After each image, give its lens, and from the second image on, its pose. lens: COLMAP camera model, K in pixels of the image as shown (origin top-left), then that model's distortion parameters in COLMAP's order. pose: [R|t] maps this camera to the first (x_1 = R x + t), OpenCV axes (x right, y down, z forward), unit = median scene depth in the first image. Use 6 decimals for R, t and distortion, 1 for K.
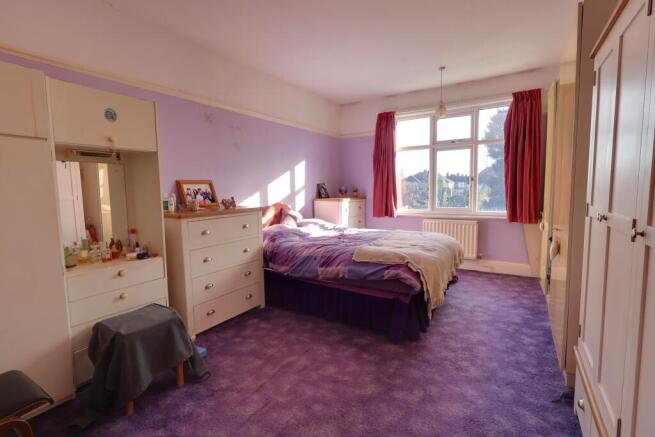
lens RADIAL K [[307.5, 0, 327.5], [0, 307.5, 218.5], [0, 0, 1]] dist [0.000258, 0.000200]
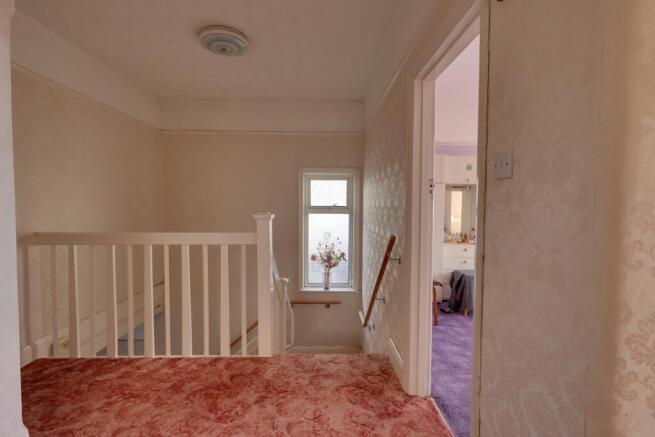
lens RADIAL K [[307.5, 0, 327.5], [0, 307.5, 218.5], [0, 0, 1]] dist [0.000258, 0.000200]
pose [[0.552753, 0.055144, -0.831519, 0.445208], [-0.093769, 0.995587, 0.003692, 0.063816], [0.828053, 0.075930, 0.555484, -0.817497]]
